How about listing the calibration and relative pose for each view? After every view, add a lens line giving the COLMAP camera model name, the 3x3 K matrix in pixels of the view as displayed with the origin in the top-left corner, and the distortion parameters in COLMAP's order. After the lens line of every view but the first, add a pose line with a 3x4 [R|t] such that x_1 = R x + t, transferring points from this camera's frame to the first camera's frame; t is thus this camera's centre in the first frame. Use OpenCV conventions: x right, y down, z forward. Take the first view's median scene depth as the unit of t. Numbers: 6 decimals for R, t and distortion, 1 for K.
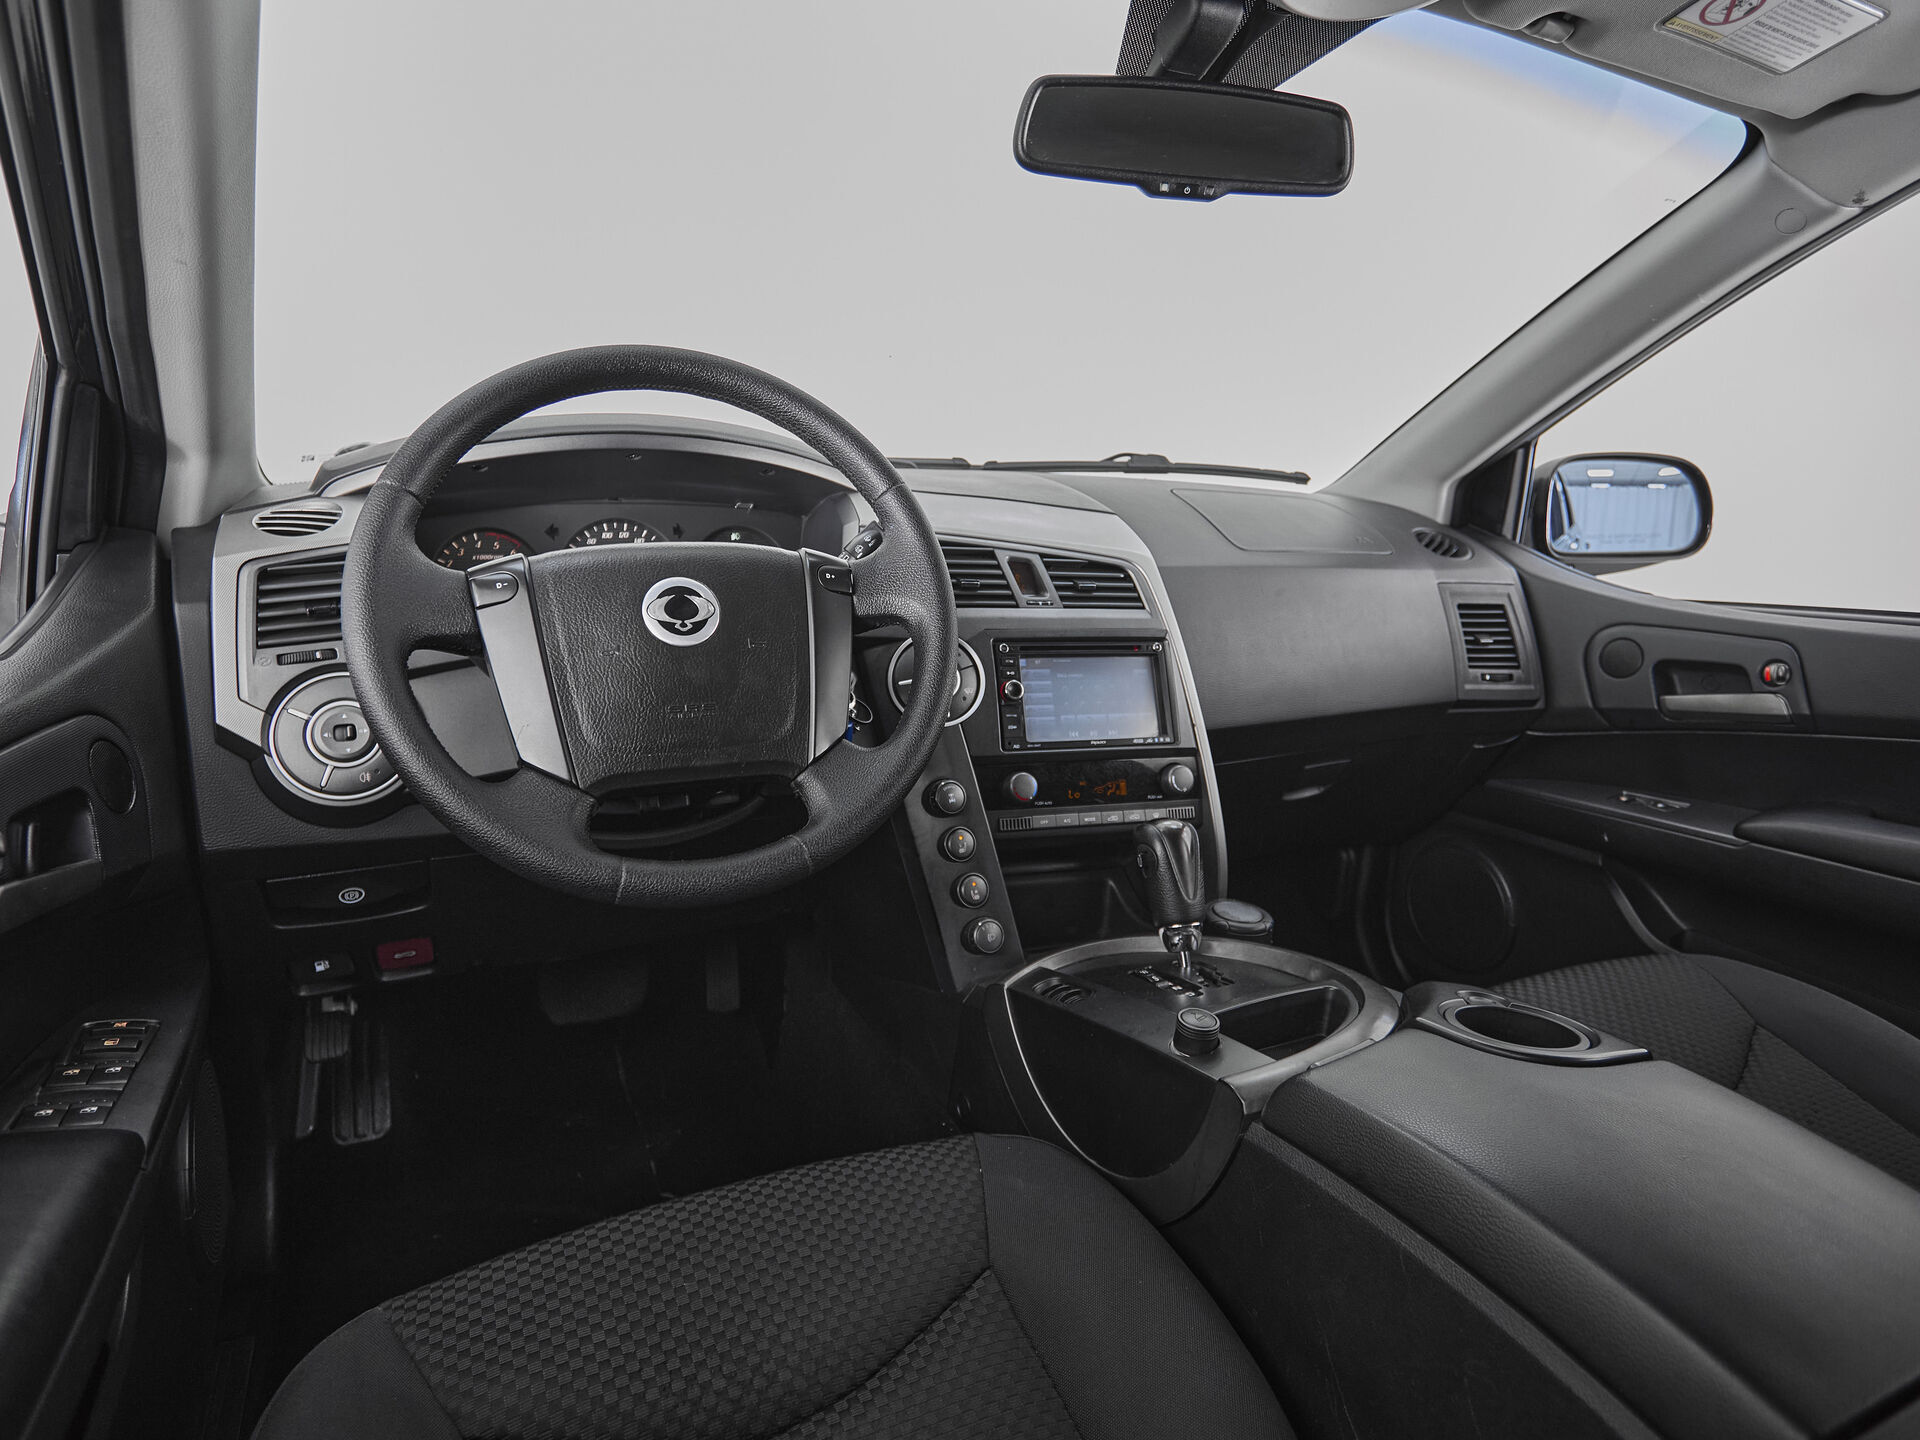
lens RADIAL K [[1068.4, 0, 914.4], [0, 1068.4, 689.8], [0, 0, 1]] dist [-0.004682, 0.000124]
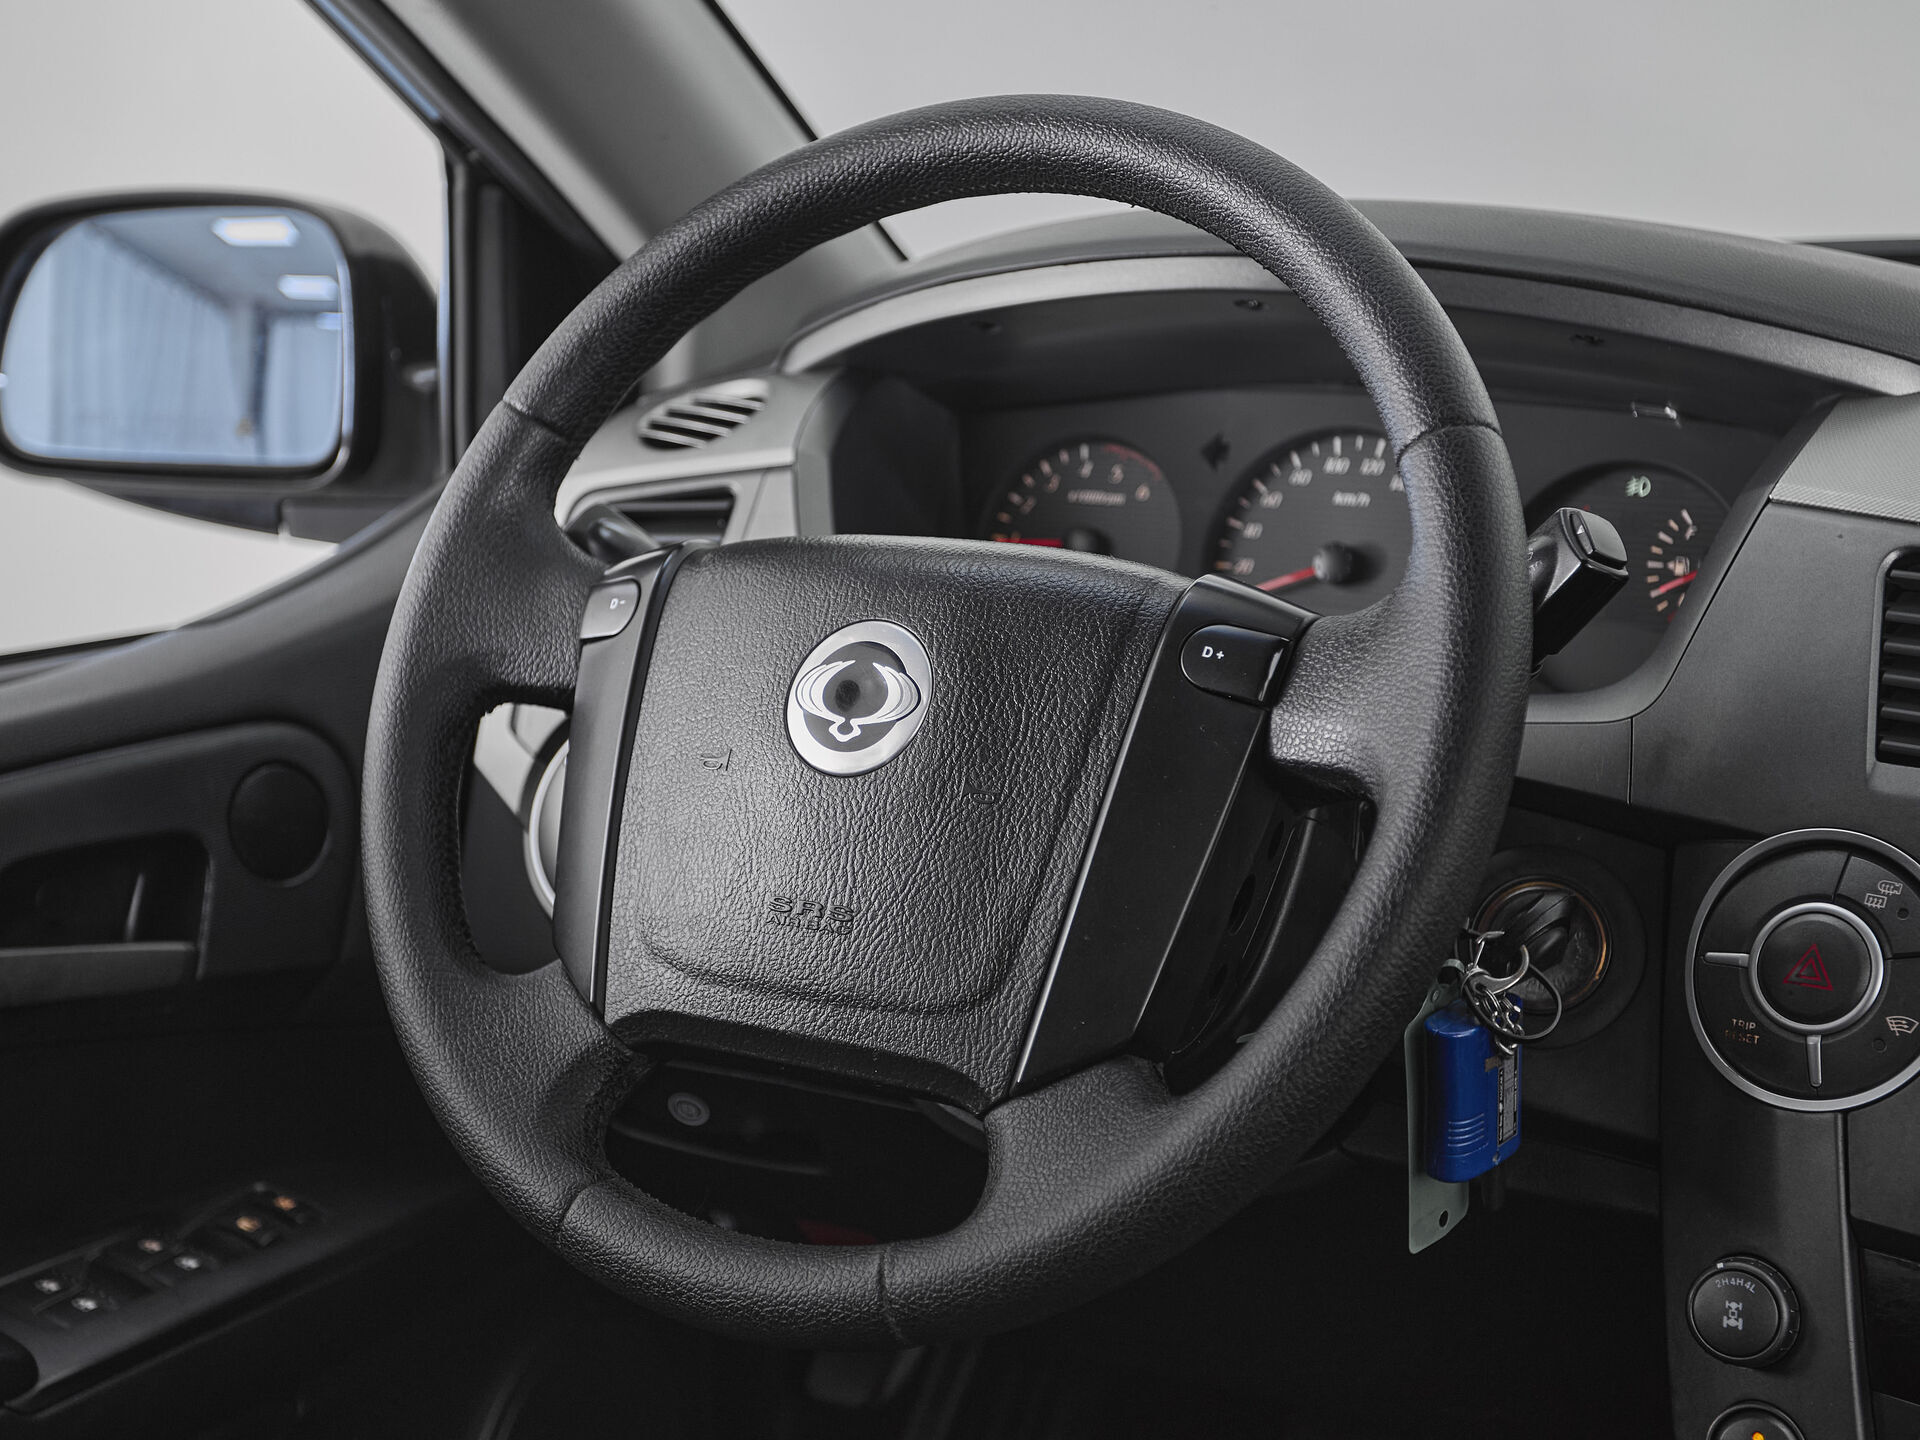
lens RADIAL K [[2639.6, 0, 911.2], [0, 2639.6, 720.4], [0, 0, 1]] dist [0.031166, 0.116835]
pose [[0.576326, 0.152866, -0.802795, 0.493722], [-0.136565, 0.986551, 0.089816, -0.117859], [0.805728, 0.057870, 0.589451, 0.244614]]
